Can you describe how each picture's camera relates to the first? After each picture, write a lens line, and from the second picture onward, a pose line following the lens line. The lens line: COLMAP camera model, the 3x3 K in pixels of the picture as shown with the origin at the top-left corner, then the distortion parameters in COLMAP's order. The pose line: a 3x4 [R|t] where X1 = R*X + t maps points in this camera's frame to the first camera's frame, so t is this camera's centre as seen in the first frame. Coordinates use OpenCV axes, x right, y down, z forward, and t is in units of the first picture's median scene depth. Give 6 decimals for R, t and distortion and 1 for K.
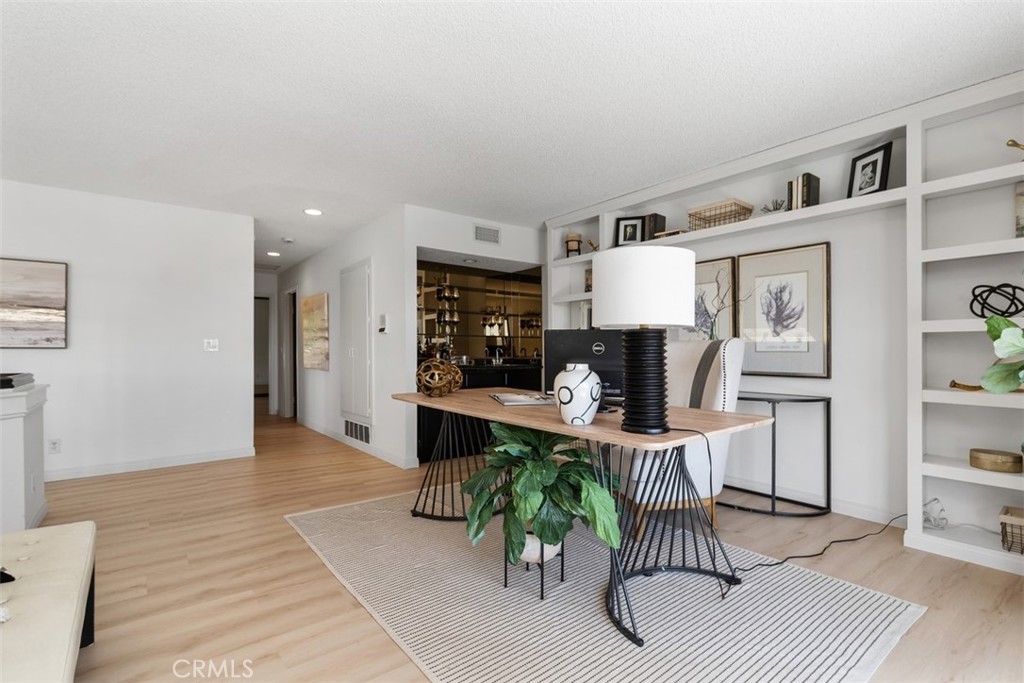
lens RADIAL K [[484.5, 0, 515.3], [0, 484.5, 347.8], [0, 0, 1]] dist [0.000078, -0.000260]
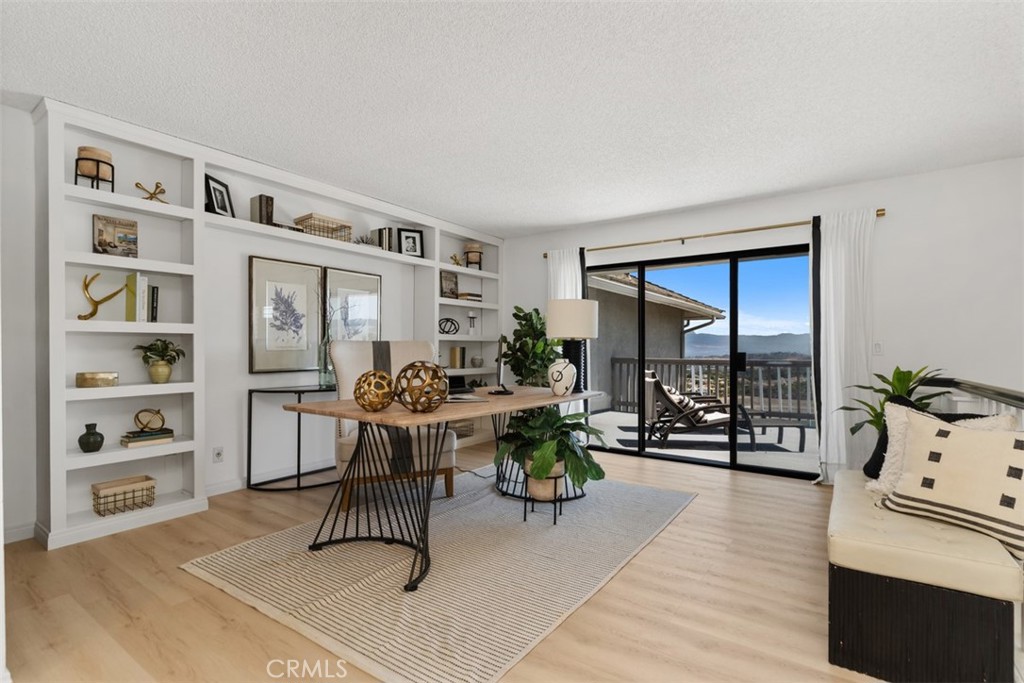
lens RADIAL K [[484.5, 0, 515.7], [0, 484.5, 345.8], [0, 0, 1]] dist [0.000078, -0.000260]
pose [[-0.287452, -0.001121, 0.957794, -0.913854], [-0.008960, 0.999959, -0.001519, -0.004997], [-0.957753, -0.009018, -0.287450, 1.058838]]
